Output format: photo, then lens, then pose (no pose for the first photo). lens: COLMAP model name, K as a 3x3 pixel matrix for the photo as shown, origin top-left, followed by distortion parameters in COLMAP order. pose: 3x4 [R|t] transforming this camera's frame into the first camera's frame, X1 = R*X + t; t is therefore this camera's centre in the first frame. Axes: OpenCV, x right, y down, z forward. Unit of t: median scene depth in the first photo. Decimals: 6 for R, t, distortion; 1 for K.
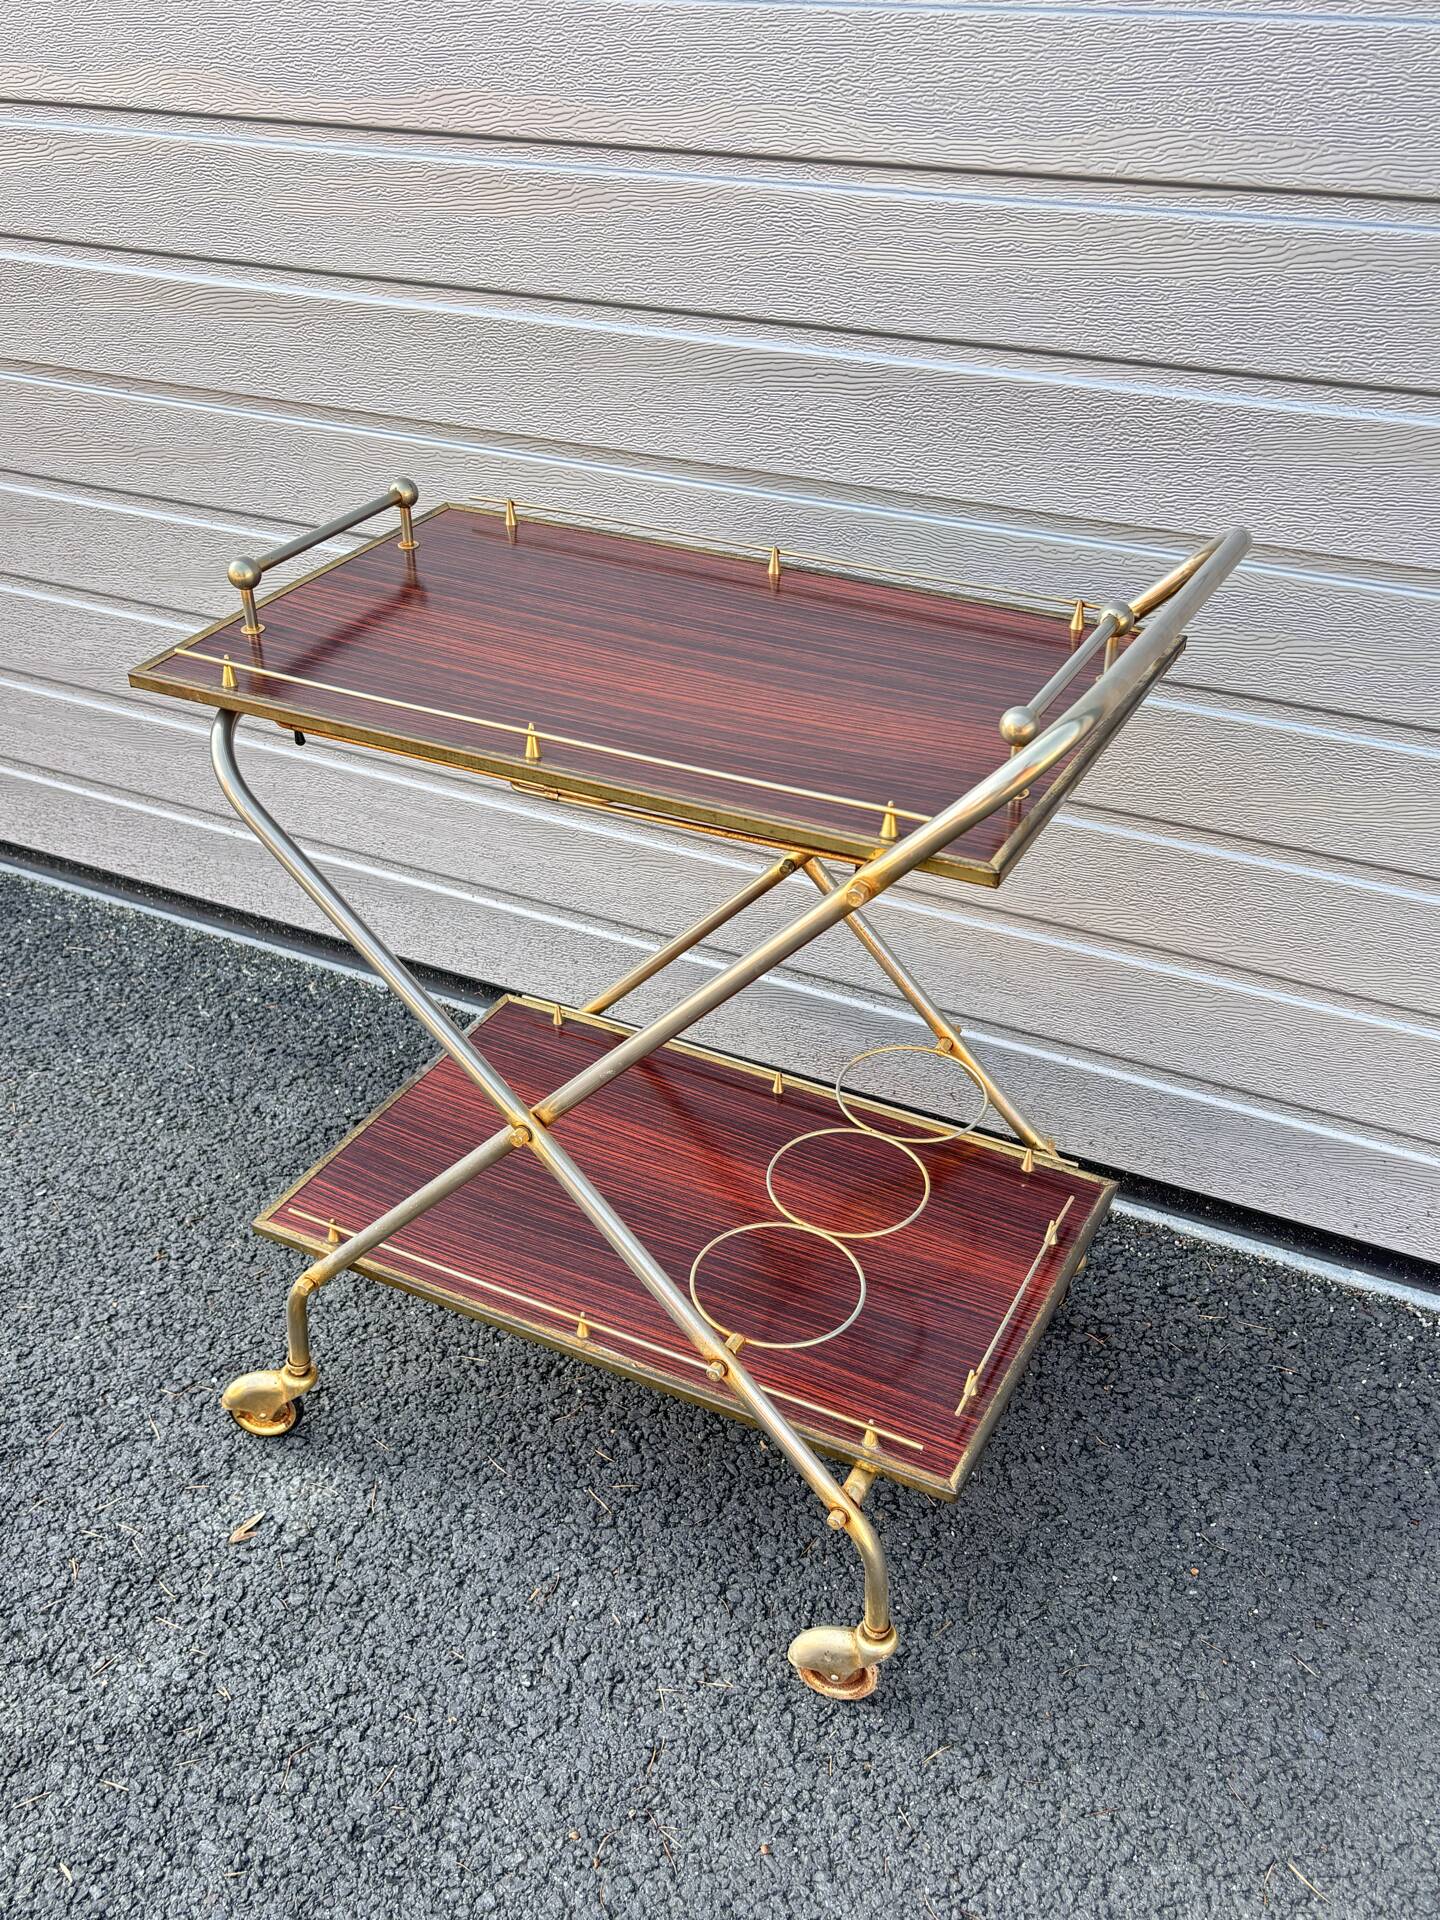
lens RADIAL K [[1751.1, 0, 711.1], [0, 1751.1, 963.5], [0, 0, 1]] dist [0.002256, 0.001306]
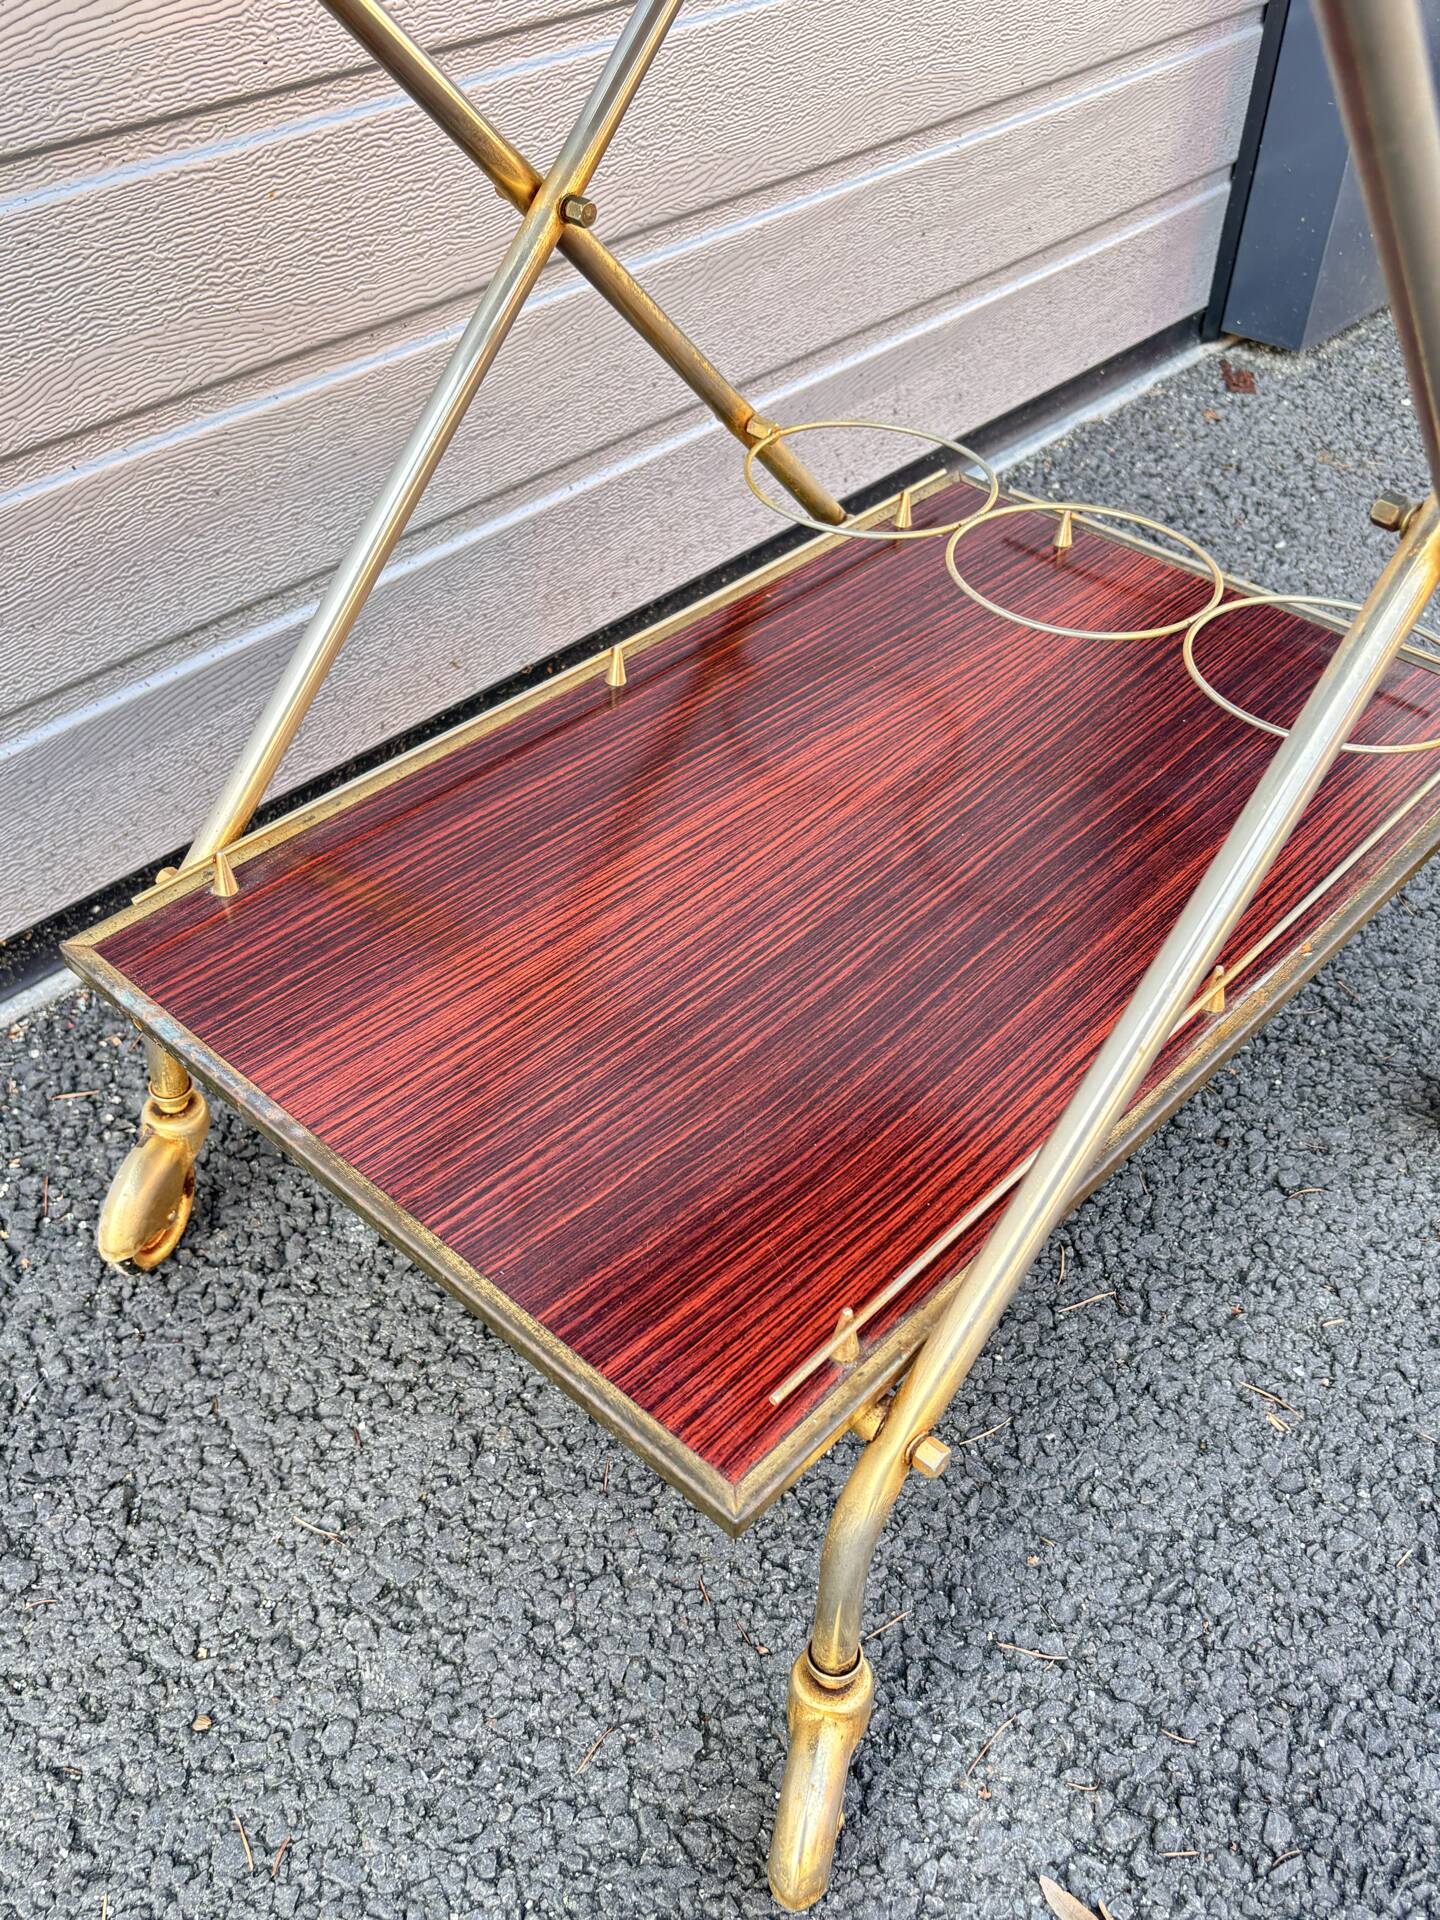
lens RADIAL K [[1774.5, 0, 708.3], [0, 1774.5, 963.0], [0, 0, 1]] dist [-0.012505, 0.051519]
pose [[0.261072, -0.632489, 0.729245, -0.486267], [0.499888, 0.734844, 0.458384, -0.119931], [-0.825804, 0.244870, 0.508022, 0.821118]]
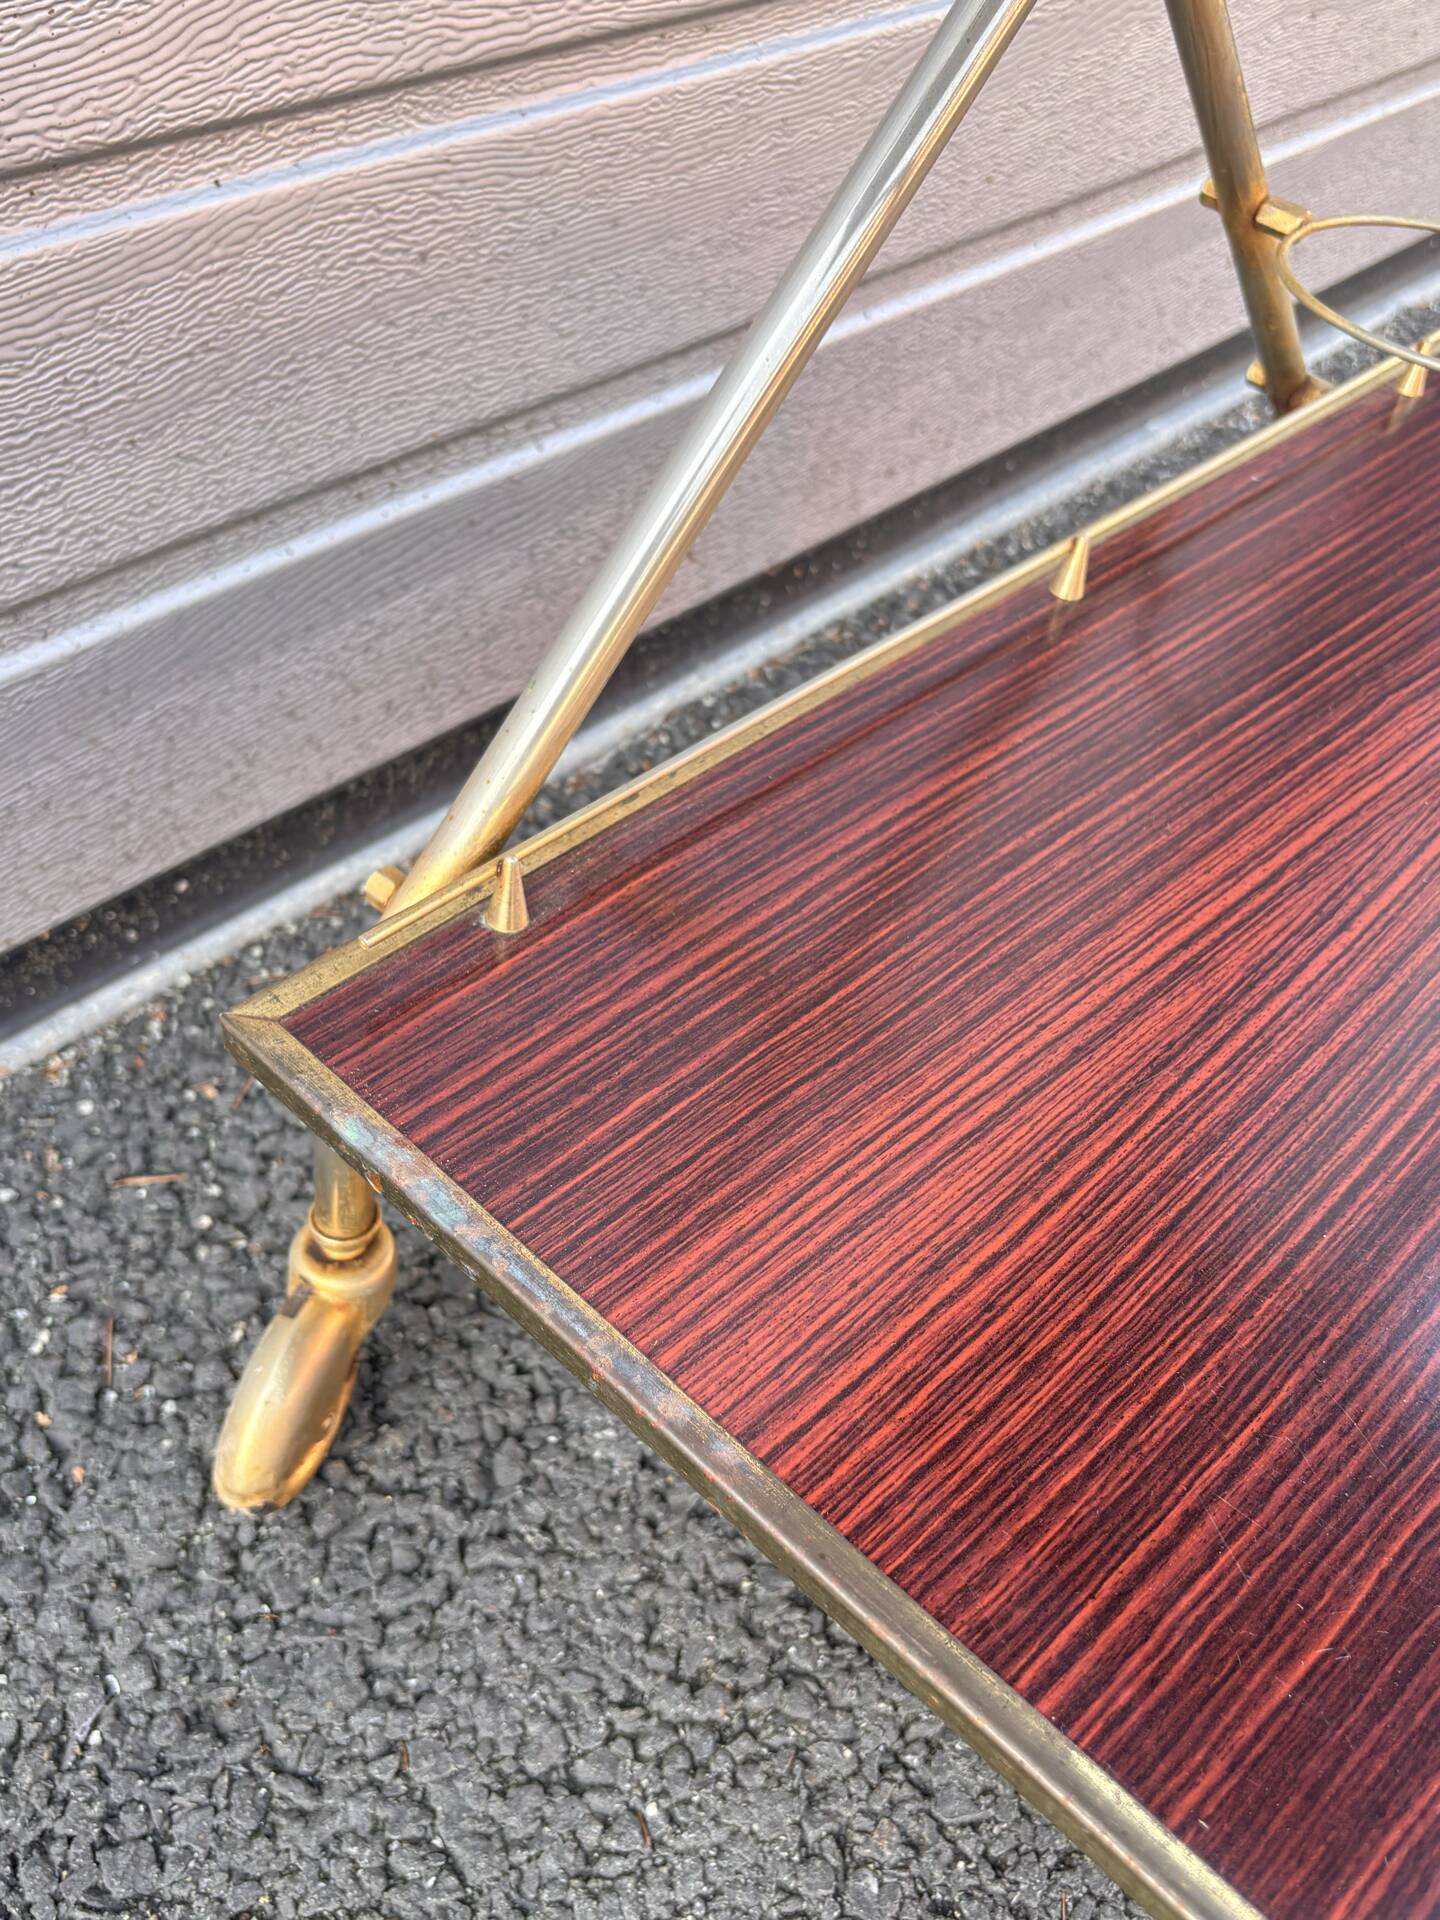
lens RADIAL K [[1805.4, 0, 742.7], [0, 1805.4, 966.3], [0, 0, 1]] dist [-0.059095, 0.150034]
pose [[0.266358, -0.645538, 0.715776, -0.328151], [0.430758, 0.744042, 0.510734, -0.095918], [-0.862265, 0.172288, 0.476252, 1.035803]]
